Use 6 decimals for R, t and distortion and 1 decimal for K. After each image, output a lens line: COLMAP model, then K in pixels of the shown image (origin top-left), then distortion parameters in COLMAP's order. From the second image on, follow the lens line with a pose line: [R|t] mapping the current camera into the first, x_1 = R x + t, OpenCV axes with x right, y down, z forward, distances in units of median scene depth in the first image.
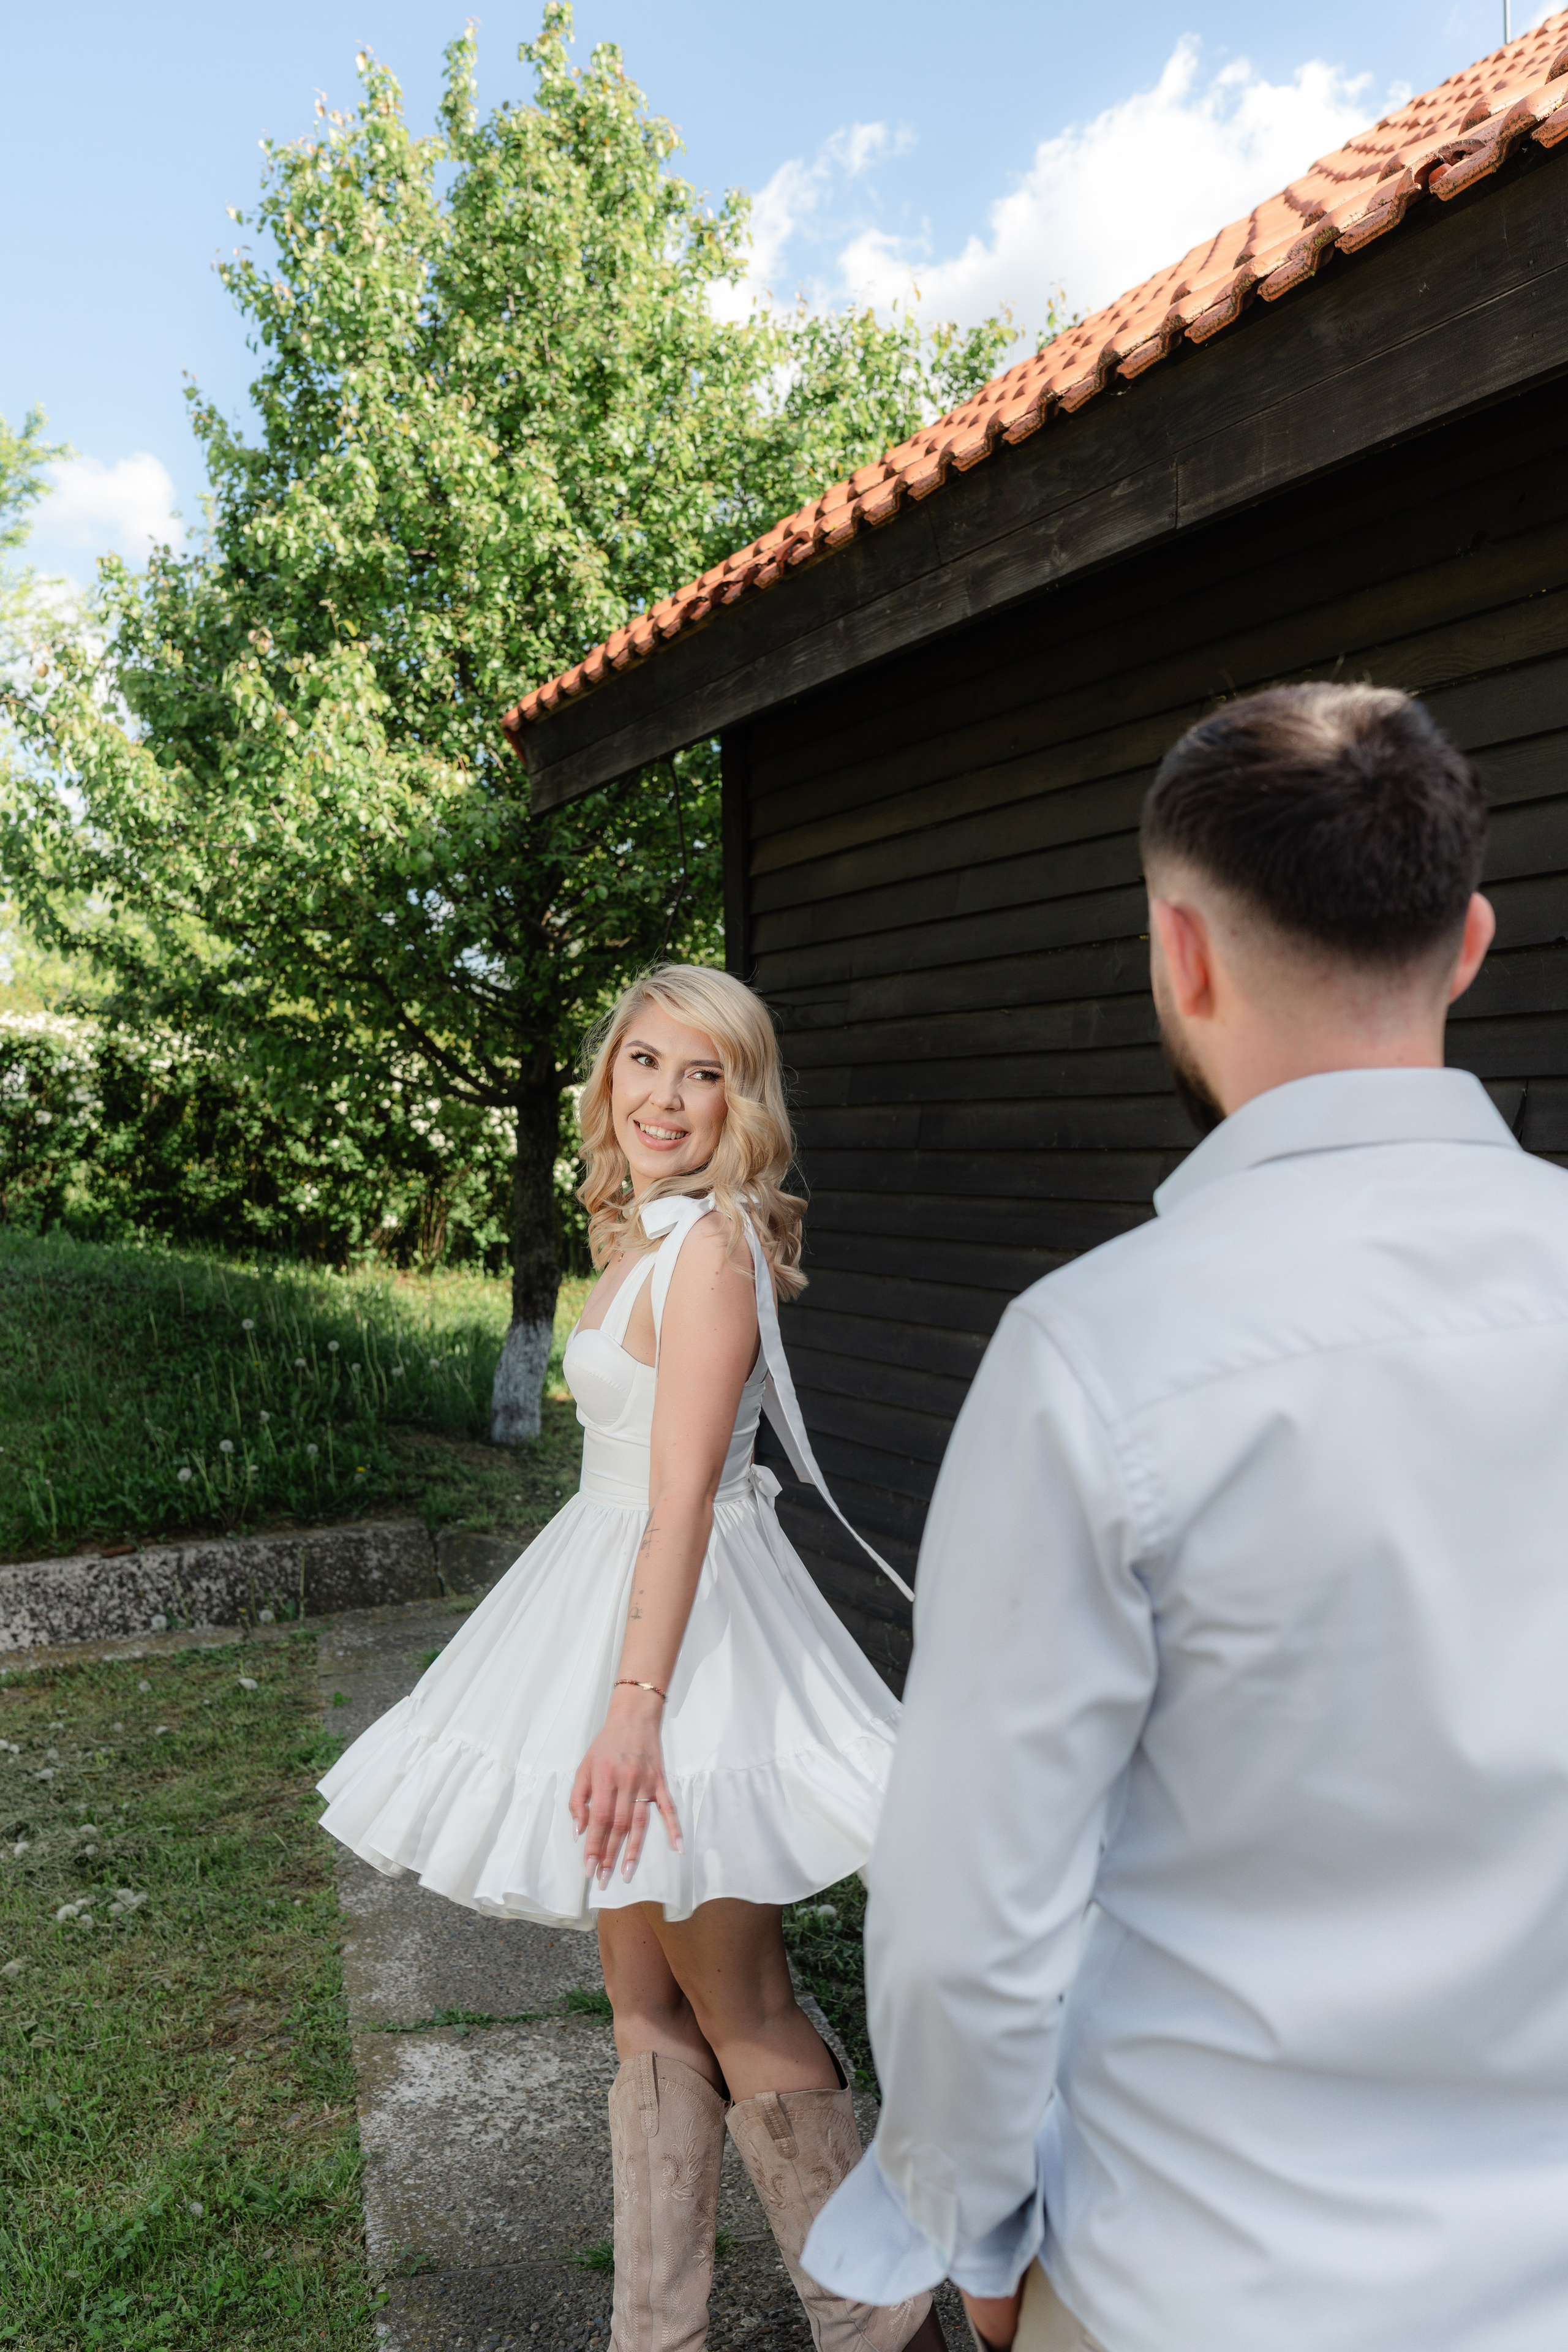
lens RADIAL K [[2334.5, 0, 798.4], [0, 2334.5, 1185.1], [0, 0, 1]] dist [0.009661, 0.006808]
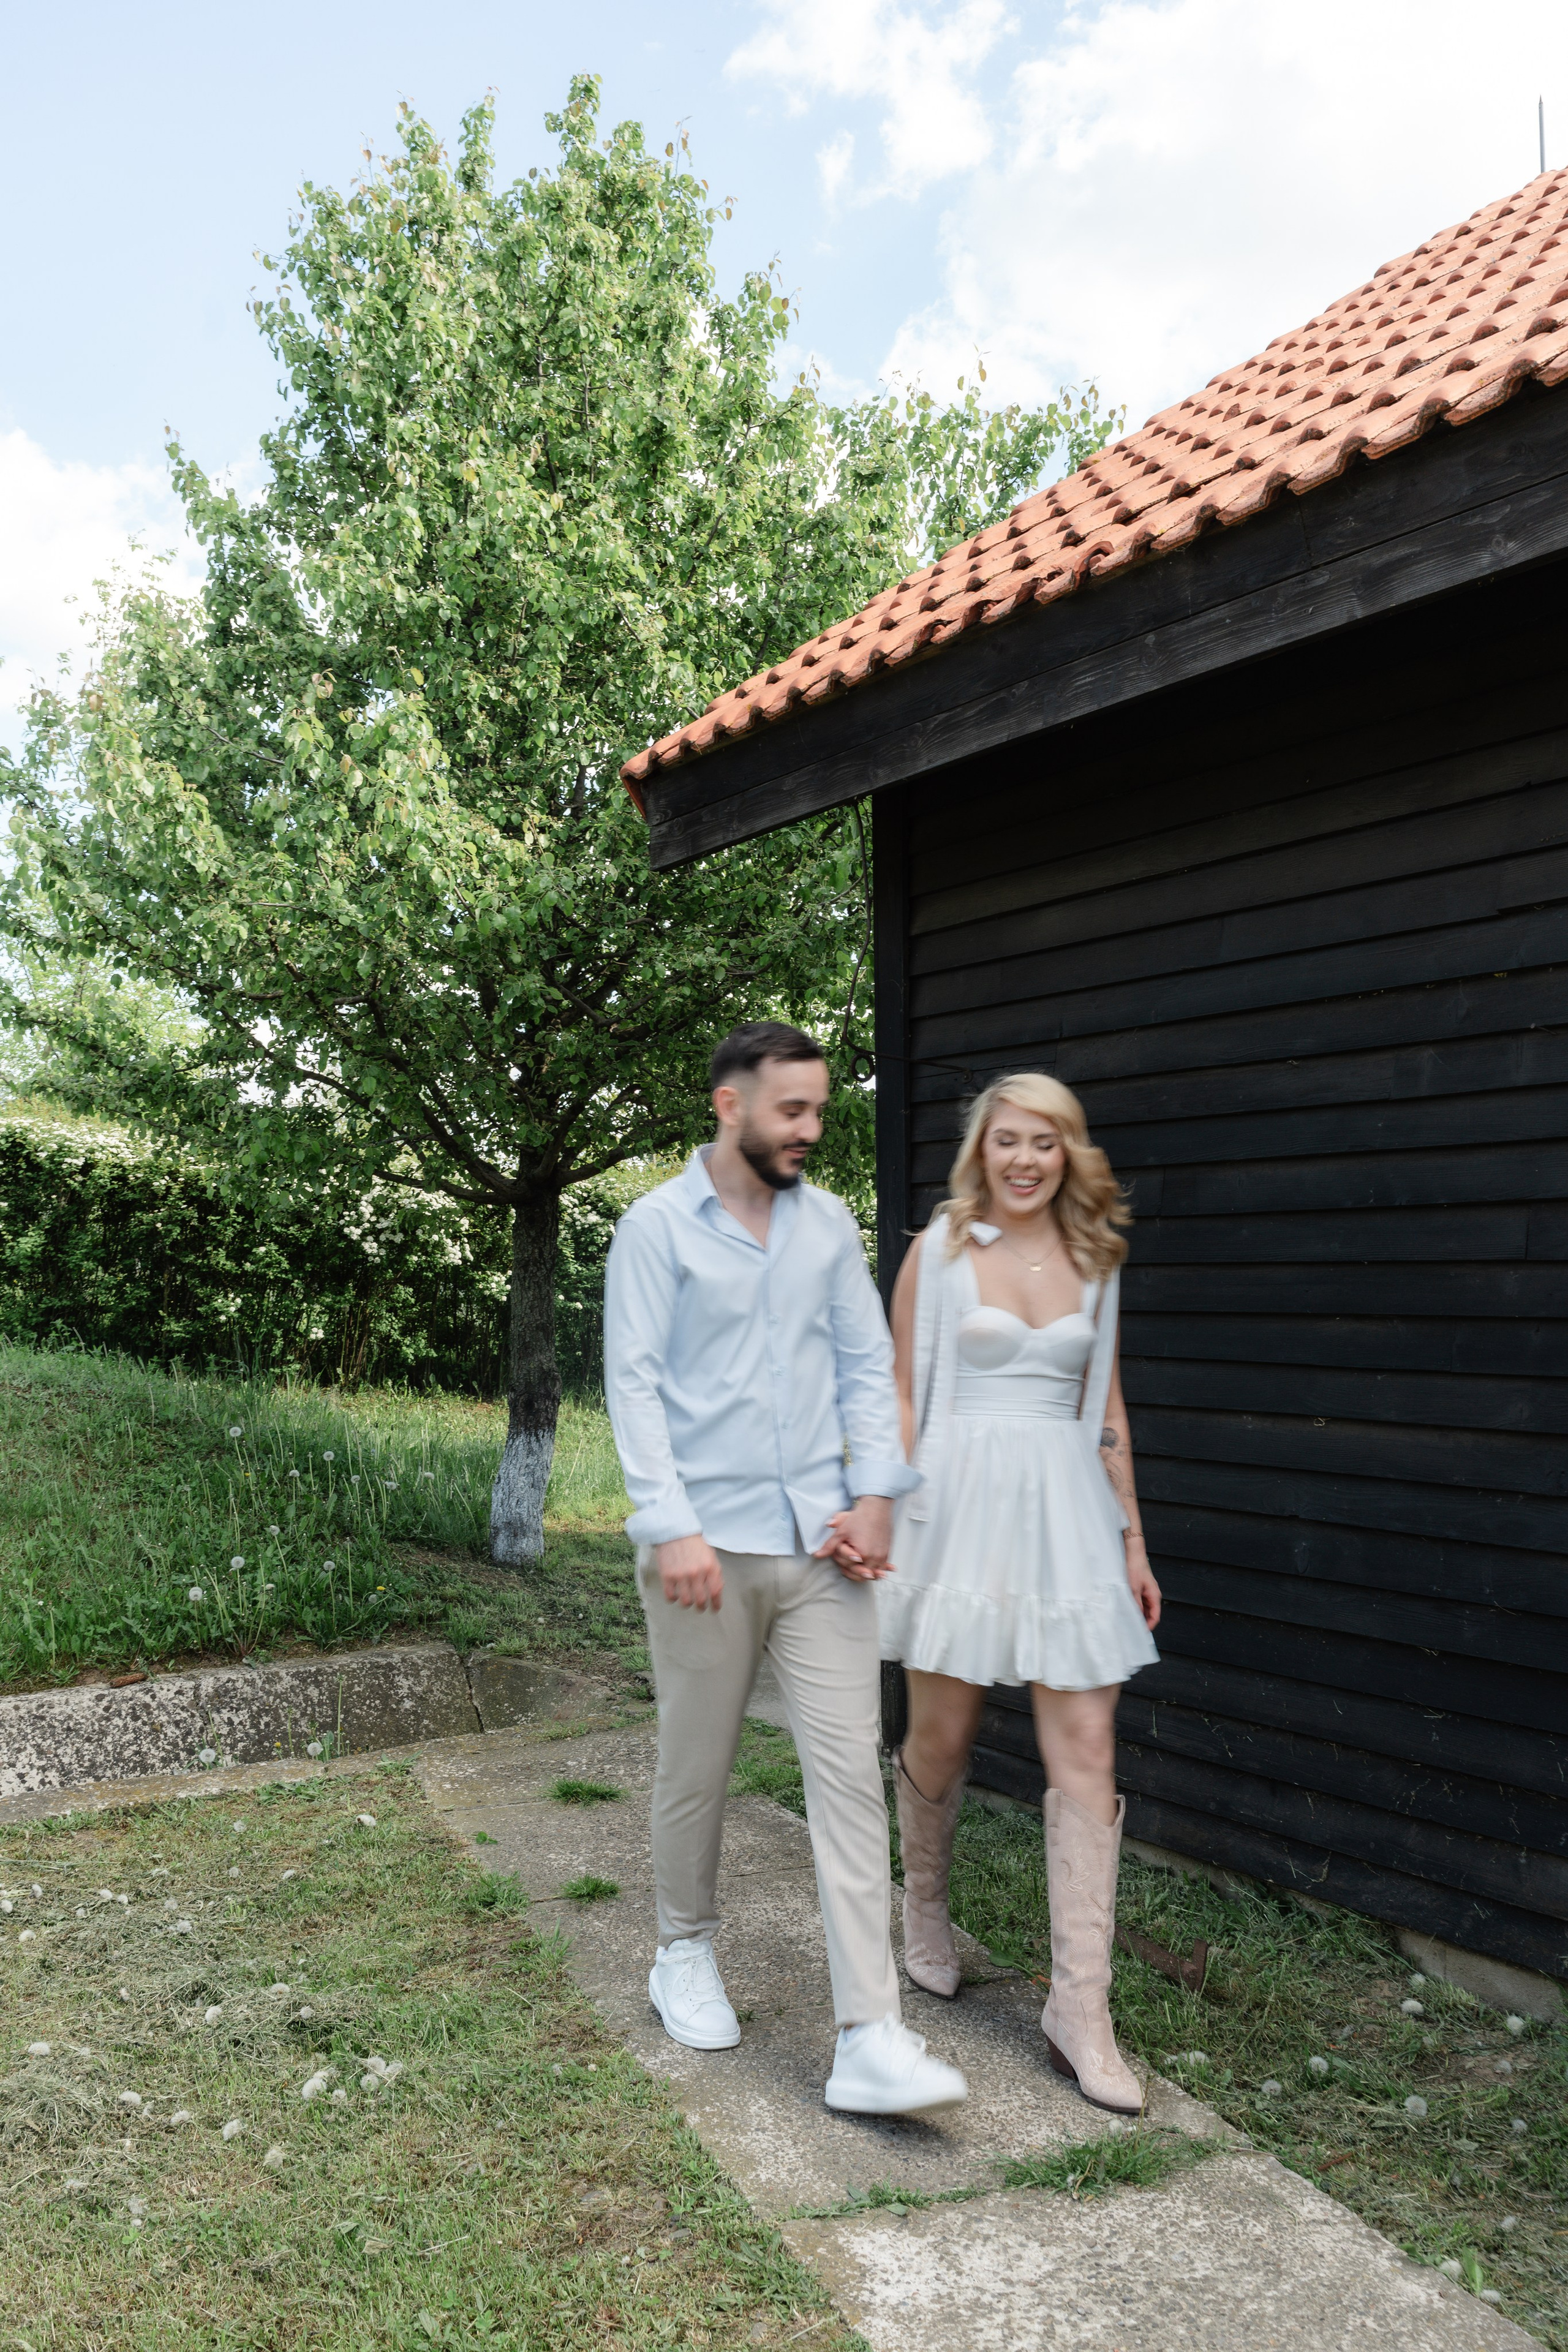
lens RADIAL K [[2295.6, 0, 784.0], [0, 2295.6, 1176.0], [0, 0, 1]] dist [-0.001114, -0.010424]
pose [[0.992286, 0.015755, 0.122965, -0.150146], [-0.006940, 0.997396, -0.071788, 0.025065], [-0.123776, 0.070380, 0.989811, 0.083035]]
